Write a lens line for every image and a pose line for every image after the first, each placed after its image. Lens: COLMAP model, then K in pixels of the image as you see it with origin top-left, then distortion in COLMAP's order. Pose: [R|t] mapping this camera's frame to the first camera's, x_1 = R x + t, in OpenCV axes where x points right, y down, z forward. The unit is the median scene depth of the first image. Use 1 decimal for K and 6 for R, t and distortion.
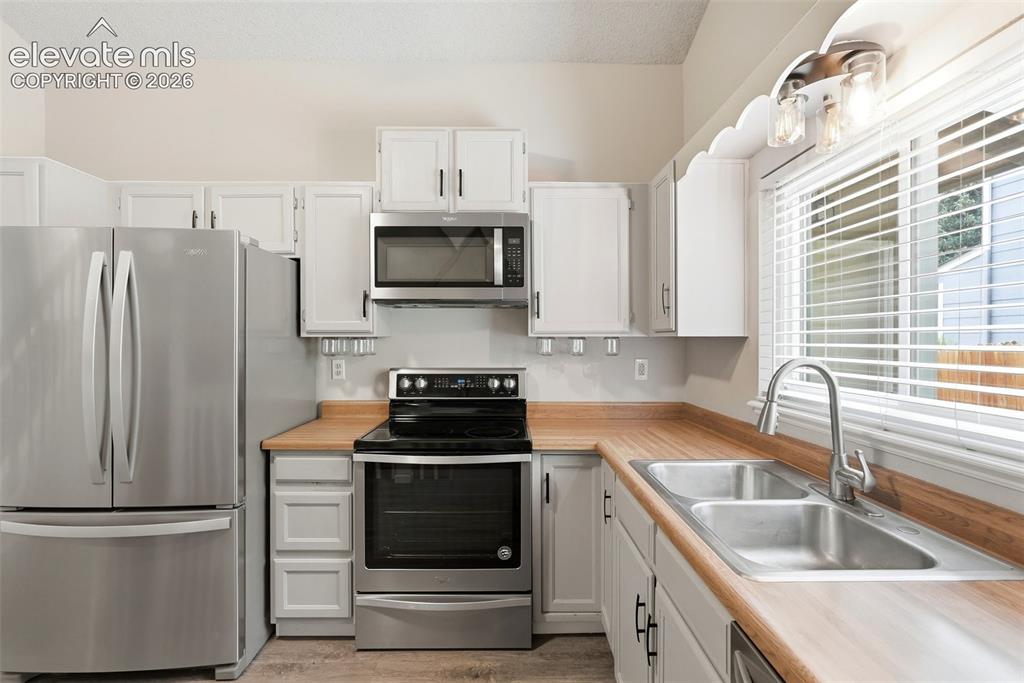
lens RADIAL K [[453.8, 0, 509.4], [0, 453.8, 349.1], [0, 0, 1]] dist [-0.010054, 0.003667]
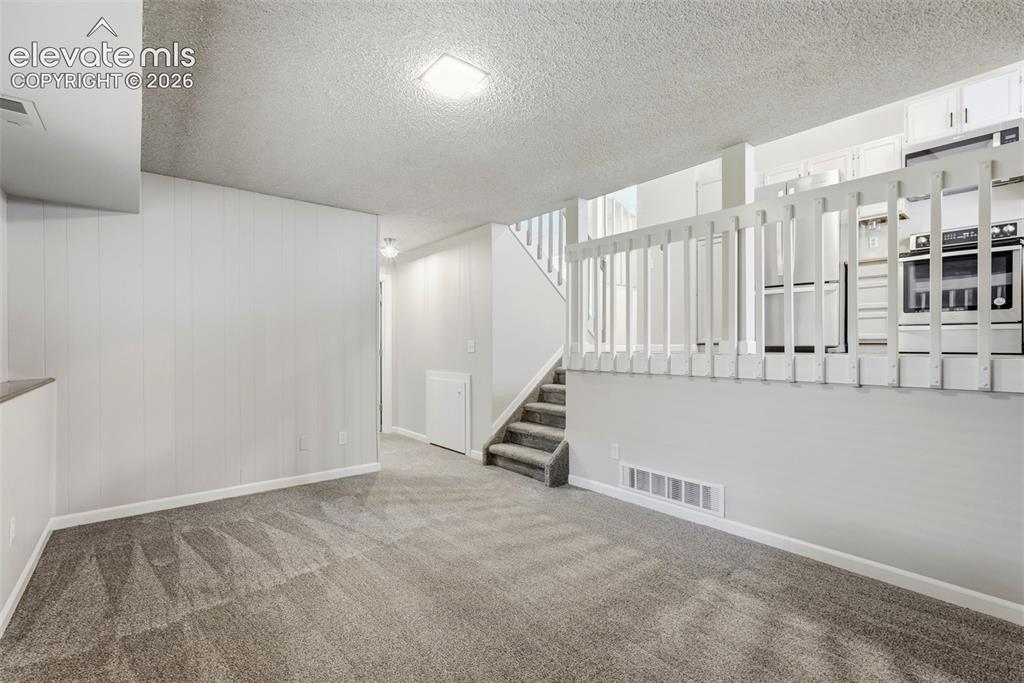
lens RADIAL K [[453.8, 0, 508.0], [0, 453.8, 348.1], [0, 0, 1]] dist [-0.010054, 0.003667]
pose [[0.606376, 0.010387, -0.795110, 0.203561], [-0.017473, 0.999847, -0.000263, 0.544374], [0.794986, 0.014053, 0.606465, -1.402478]]
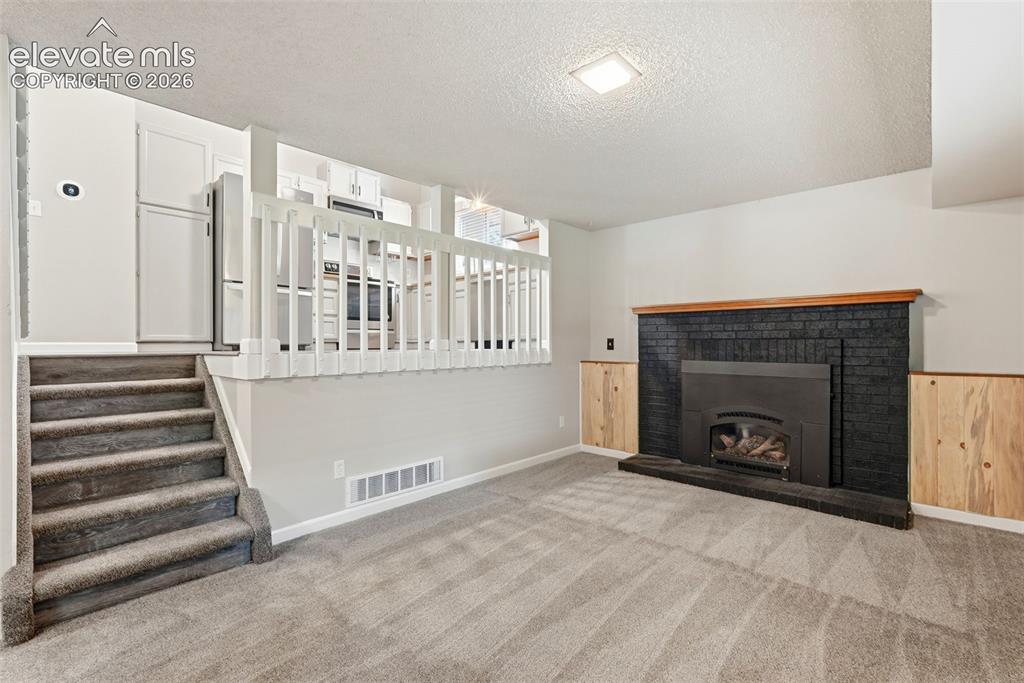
lens RADIAL K [[453.8, 0, 521.1], [0, 453.8, 348.8], [0, 0, 1]] dist [-0.010054, 0.003667]
pose [[0.700874, -0.002781, 0.713280, -1.281759], [0.009632, 0.999938, -0.005565, 0.555807], [-0.713220, 0.010771, 0.700857, -1.451493]]
